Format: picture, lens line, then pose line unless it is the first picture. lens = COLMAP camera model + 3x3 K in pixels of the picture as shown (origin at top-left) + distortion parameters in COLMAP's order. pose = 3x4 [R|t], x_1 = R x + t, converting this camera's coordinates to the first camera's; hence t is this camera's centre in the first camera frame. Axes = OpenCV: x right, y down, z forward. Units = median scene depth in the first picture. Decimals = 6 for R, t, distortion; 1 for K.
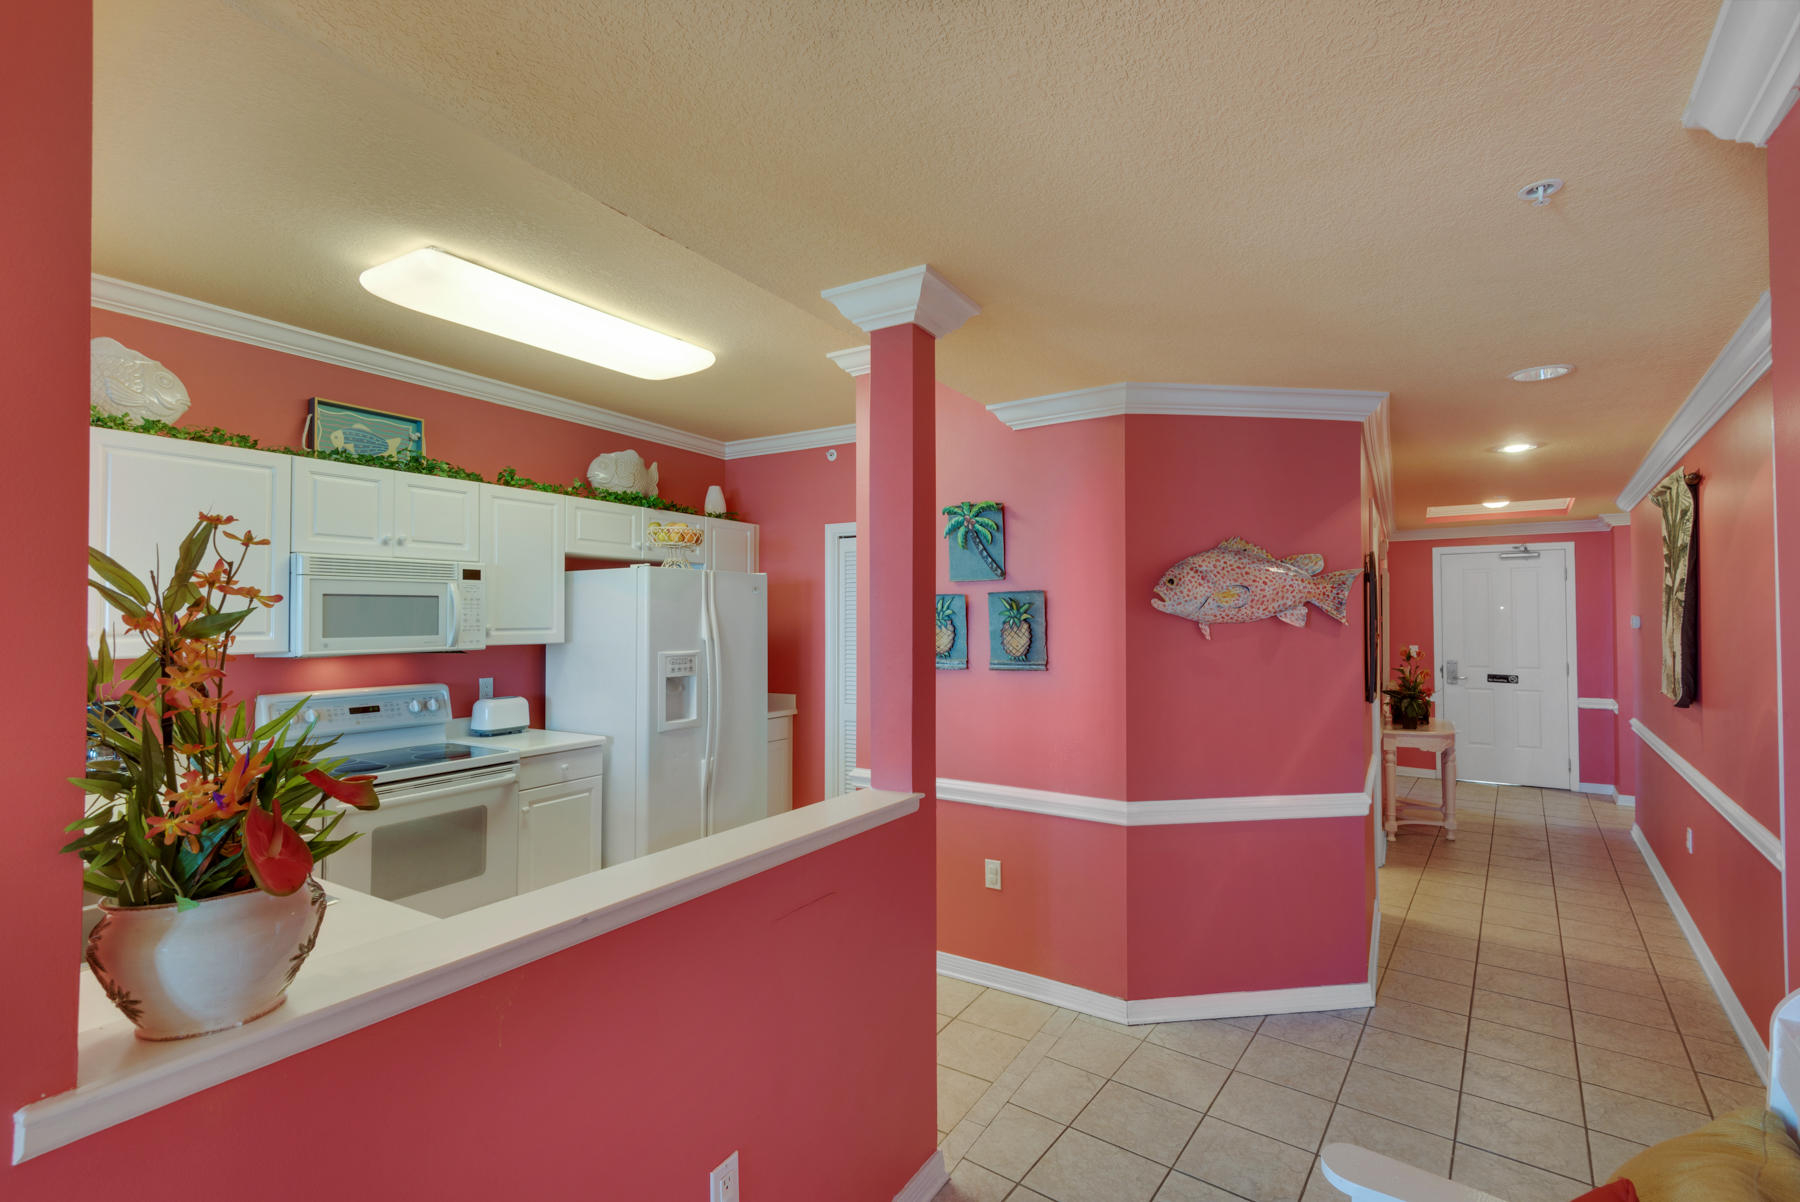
lens RADIAL K [[811.8, 0, 909.3], [0, 811.8, 625.4], [0, 0, 1]] dist [0.014427, -0.000239]
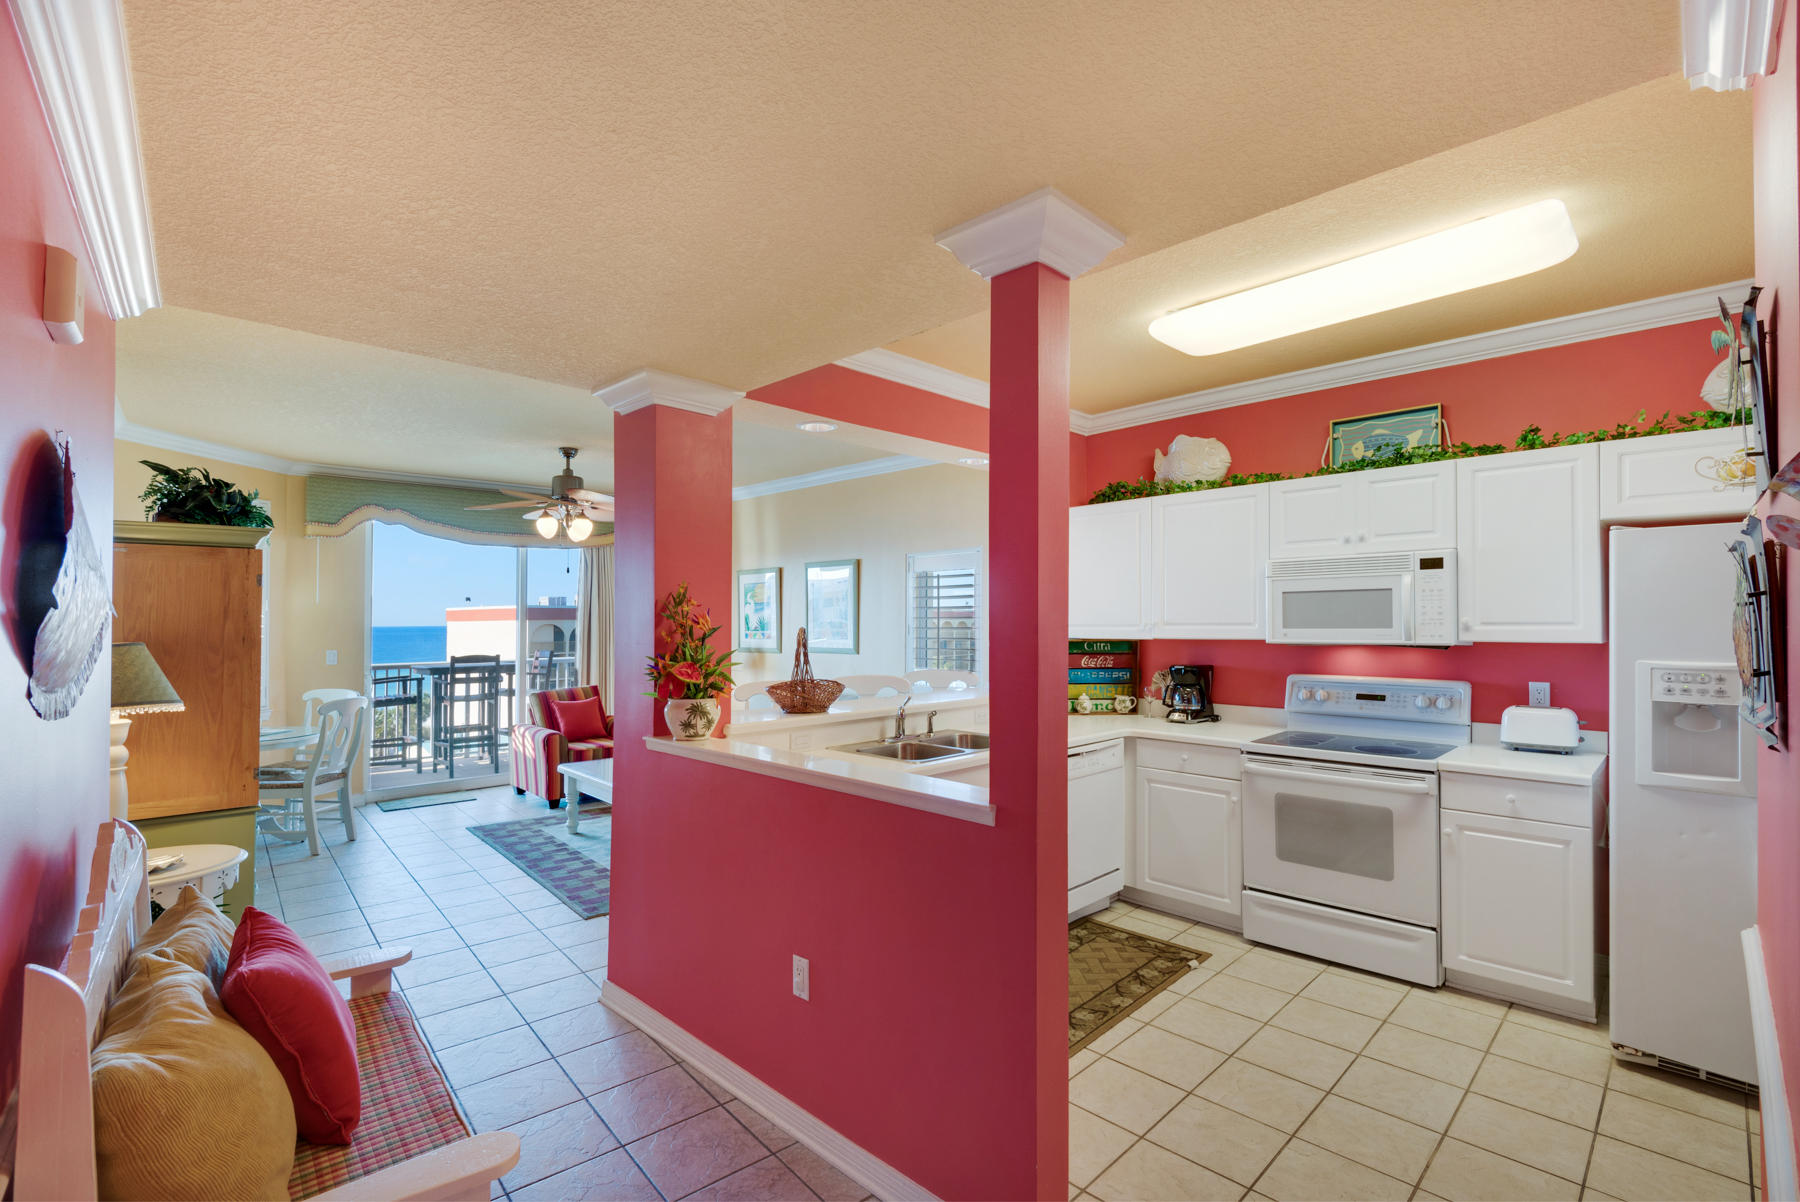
lens RADIAL K [[826.0, 0, 874.4], [0, 826.0, 626.4], [0, 0, 1]] dist [0.013911, -0.000770]
pose [[-0.258320, 0.010739, -0.966000, 0.525435], [-0.003069, 0.999924, 0.011937, -0.000420], [0.966055, 0.006048, -0.258267, 0.623292]]
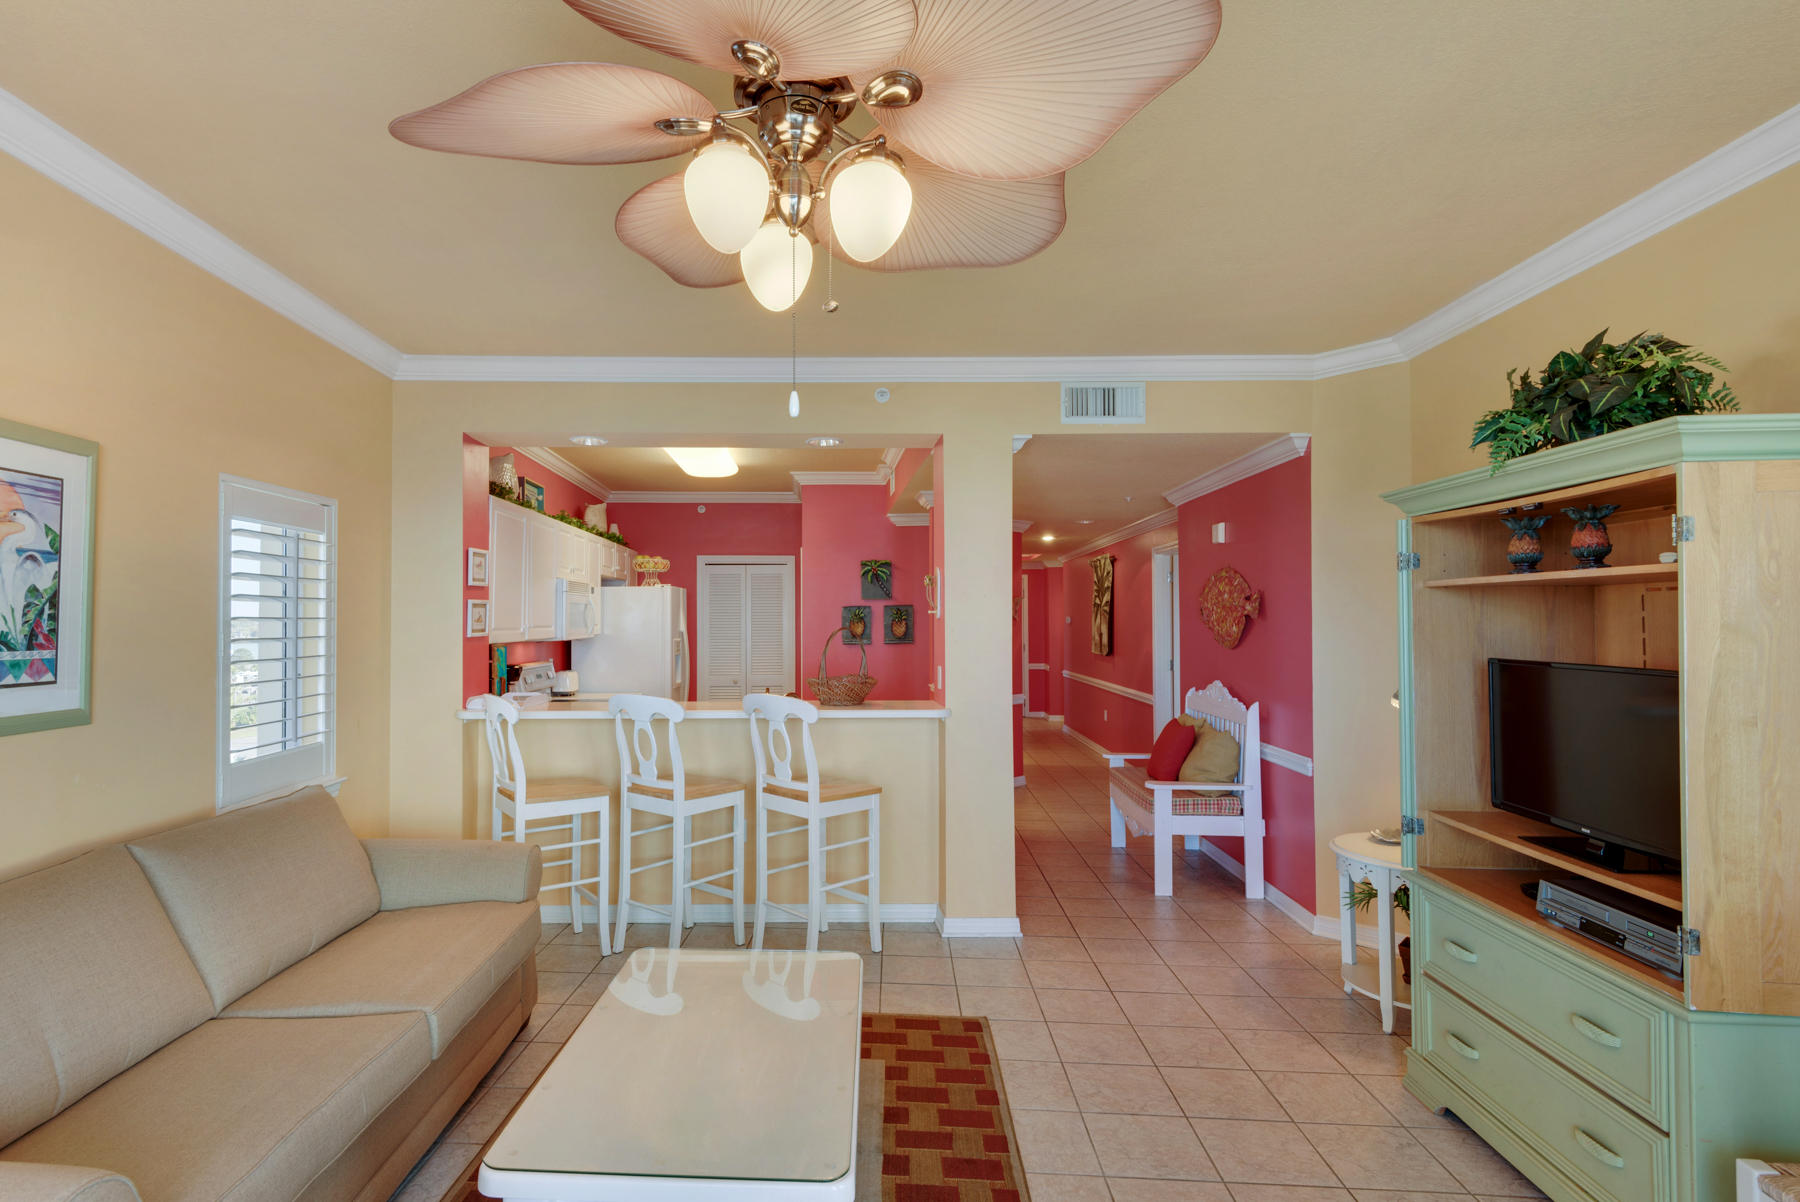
lens RADIAL K [[909.9, 0, 841.8], [0, 909.9, 604.9], [0, 0, 1]] dist [0.001718, -0.000049]
pose [[0.833857, 0.007737, 0.551926, -1.081772], [0.006249, 0.999705, -0.023455, 0.008402], [-0.551945, 0.023007, 0.833563, -0.710747]]
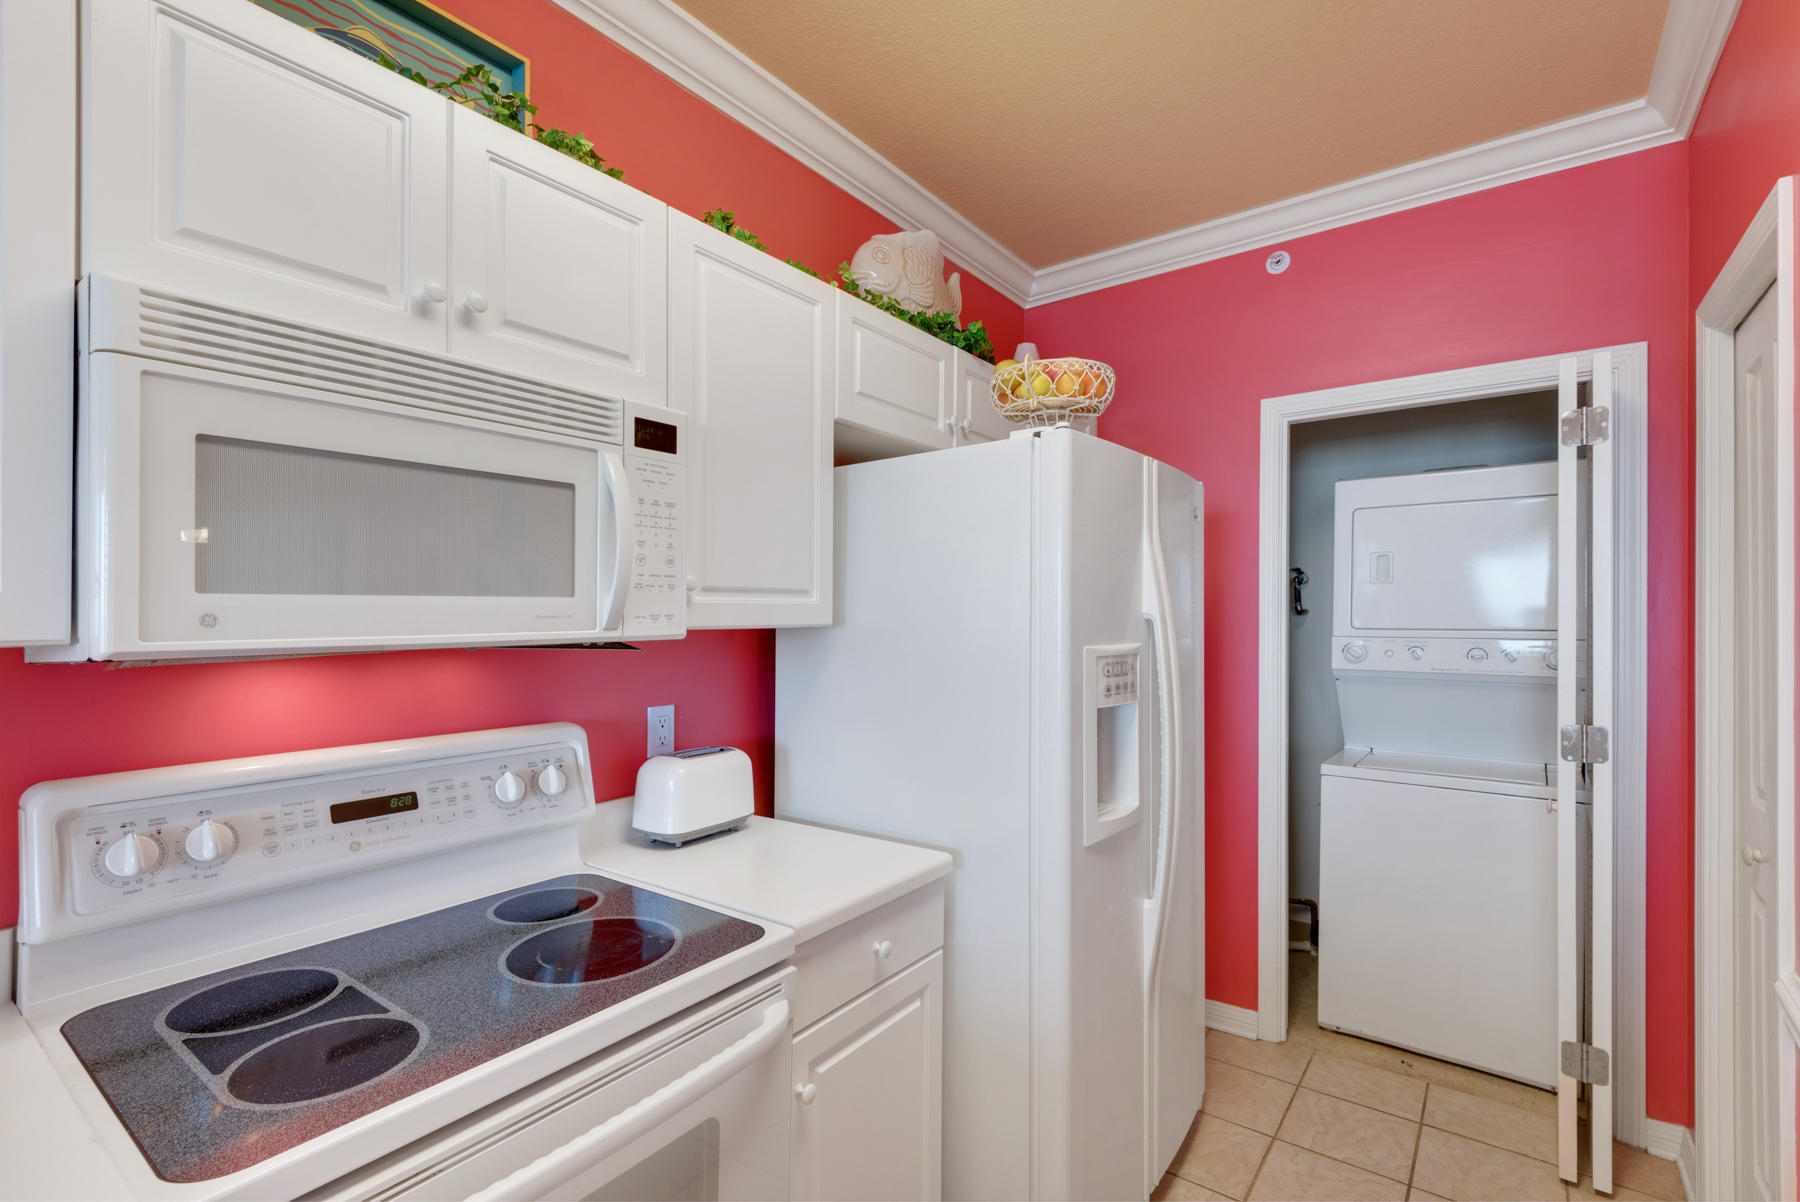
lens RADIAL K [[820.4, 0, 907.4], [0, 820.4, 617.5], [0, 0, 1]] dist [0.030323, -0.014265]
pose [[0.996337, -0.003734, -0.085428, -0.384809], [0.003083, 0.999965, -0.007755, 0.022857], [0.085454, 0.007463, 0.996314, 0.627576]]
